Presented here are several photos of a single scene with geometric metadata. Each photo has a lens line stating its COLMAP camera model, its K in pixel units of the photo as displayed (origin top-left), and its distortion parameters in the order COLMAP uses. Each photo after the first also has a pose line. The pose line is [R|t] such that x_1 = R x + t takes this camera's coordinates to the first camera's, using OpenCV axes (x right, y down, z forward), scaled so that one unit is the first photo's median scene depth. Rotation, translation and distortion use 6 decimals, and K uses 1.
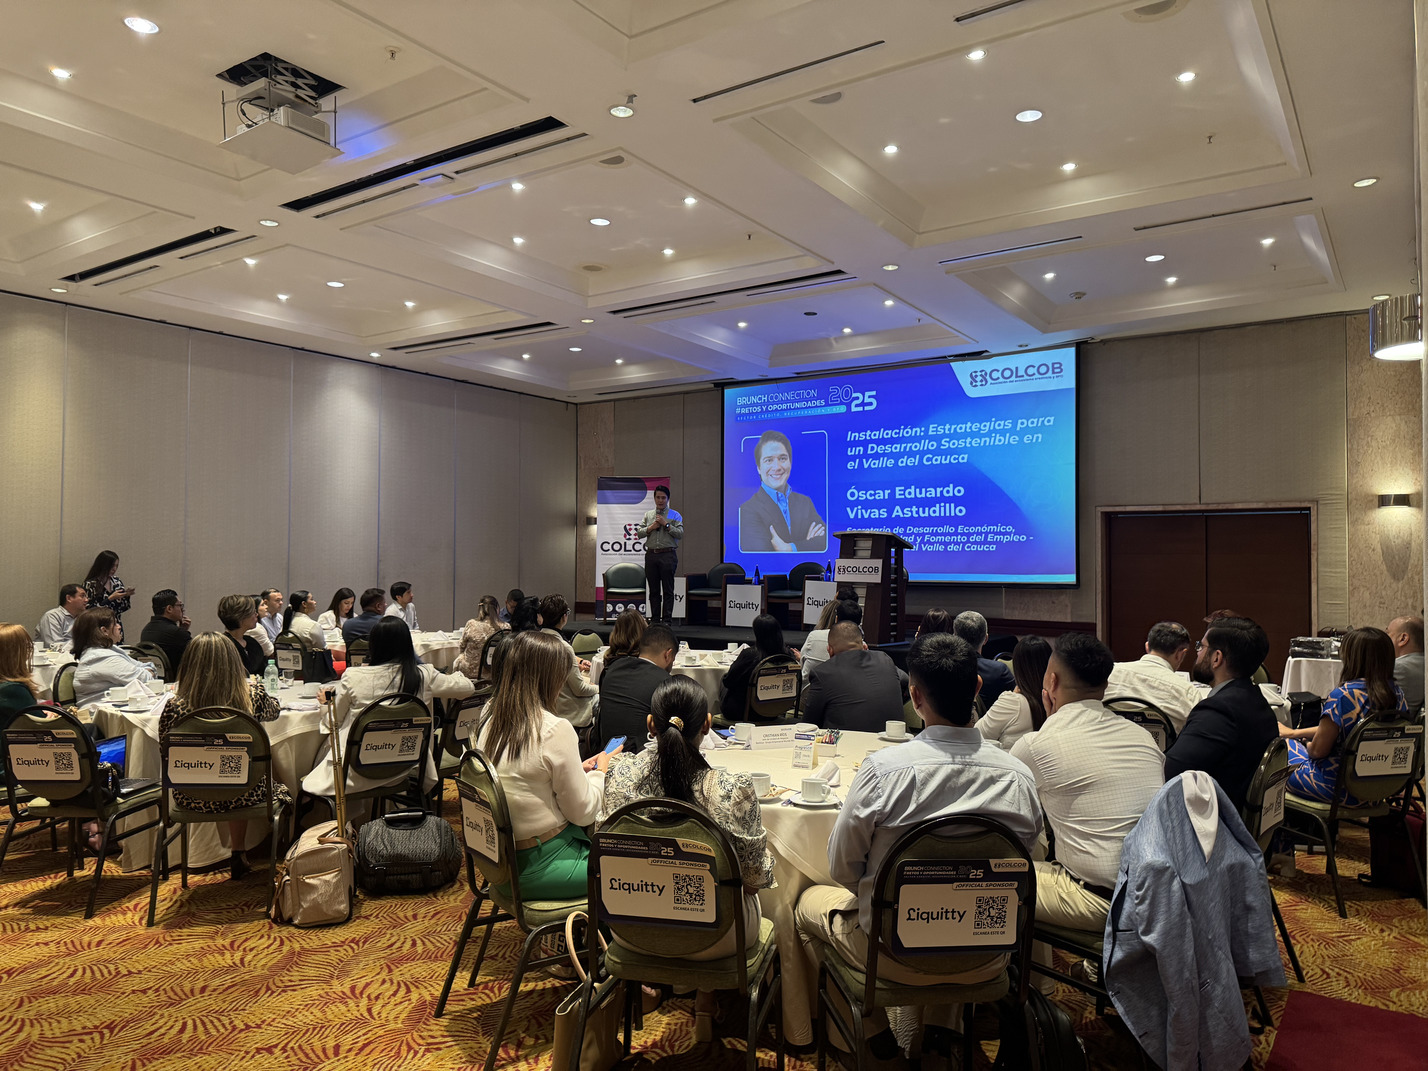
lens RADIAL K [[1036.5, 0, 714.0], [0, 1036.5, 535.5], [0, 0, 1]] dist [0.037768, -0.045588]
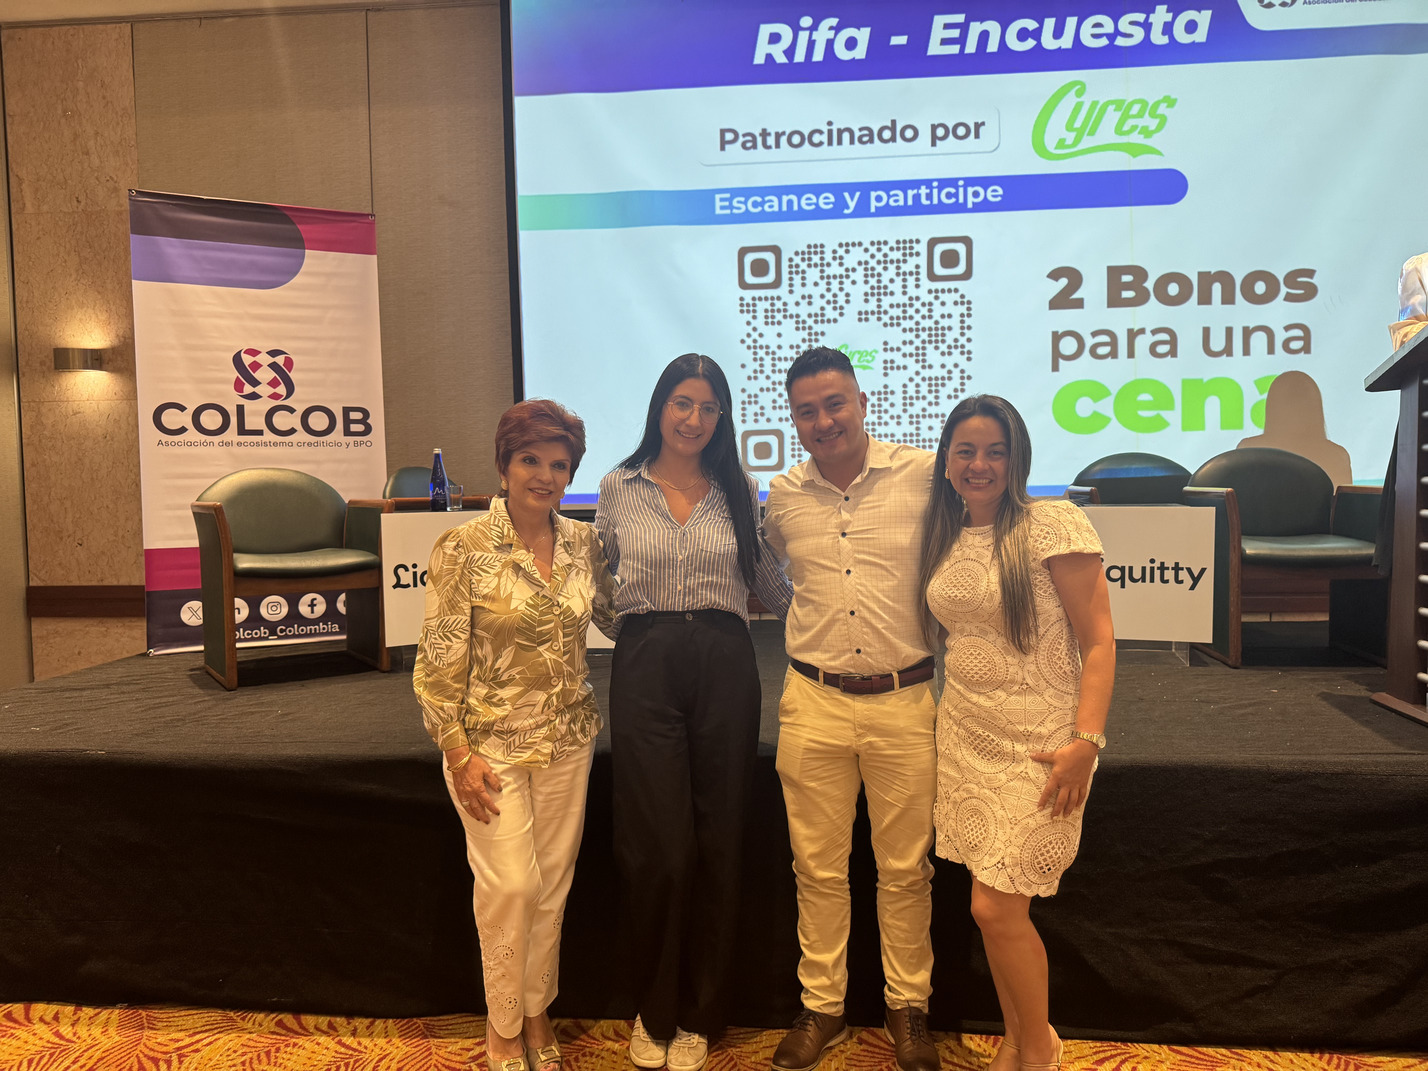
lens RADIAL K [[1036.5, 0, 714.0], [0, 1036.5, 535.5], [0, 0, 1]] dist [0.037768, -0.045588]
pose [[0.866225, -0.043962, 0.497717, -0.154602], [0.005110, 0.996849, 0.079156, 0.027948], [-0.499628, -0.066023, 0.863720, 0.822037]]
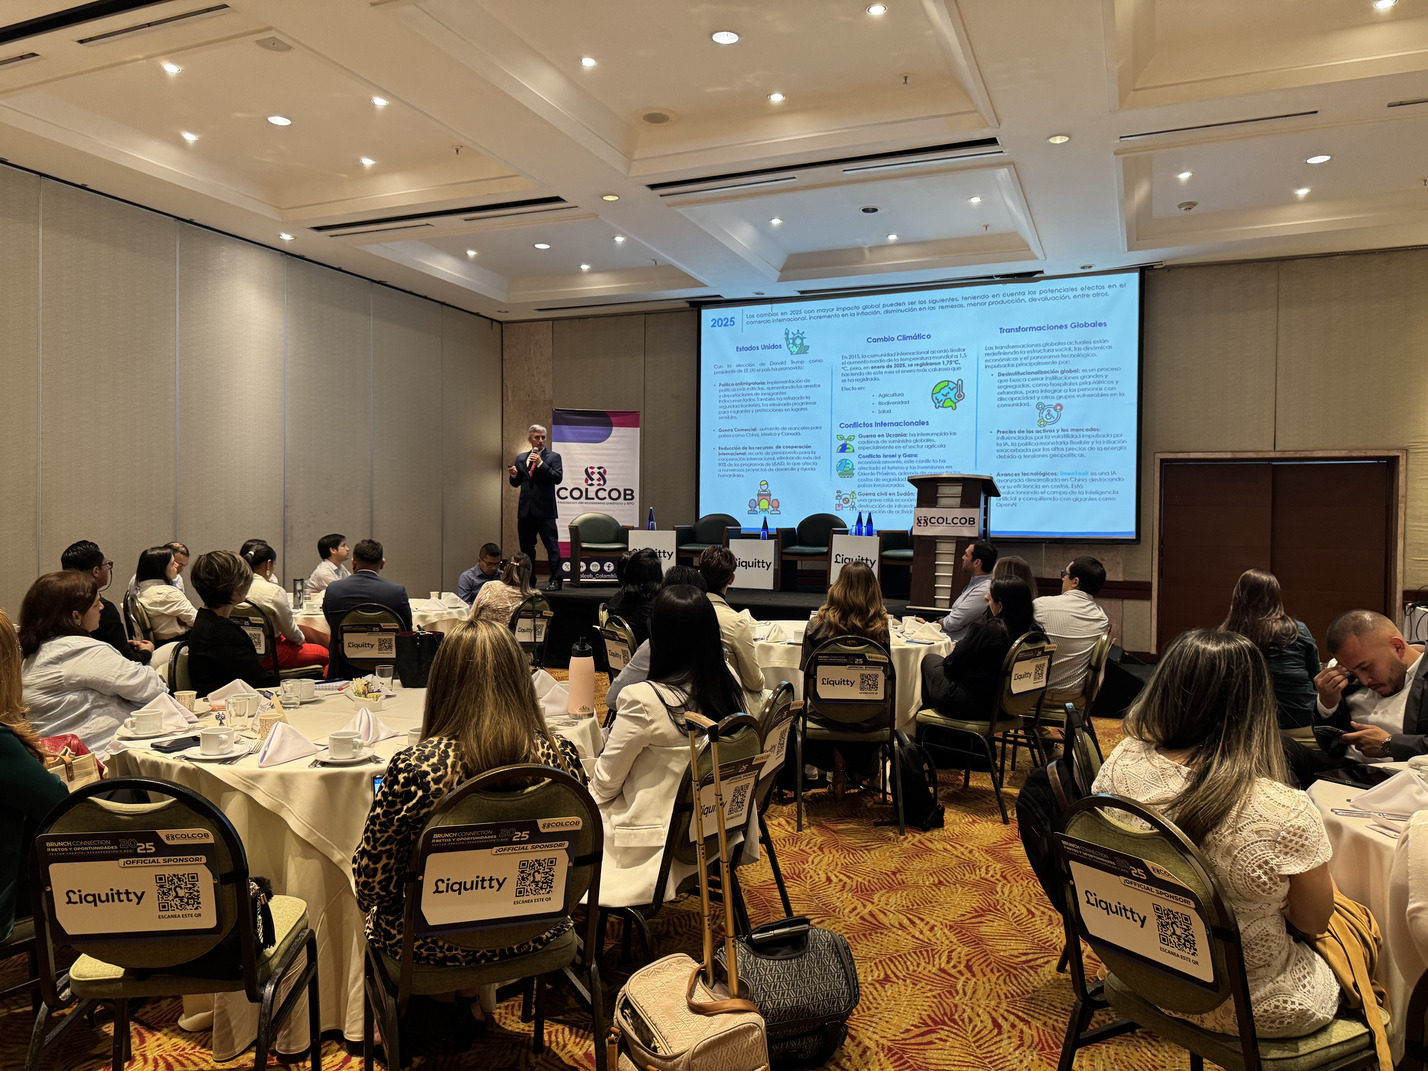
lens RADIAL K [[1037.2, 0, 708.3], [0, 1037.2, 542.9], [0, 0, 1]] dist [0.005510, -0.007511]
pose [[0.979531, 0.002571, 0.201276, -0.201061], [-0.012113, 0.998859, 0.046189, 0.013780], [-0.200928, -0.047681, 0.978445, 0.207382]]
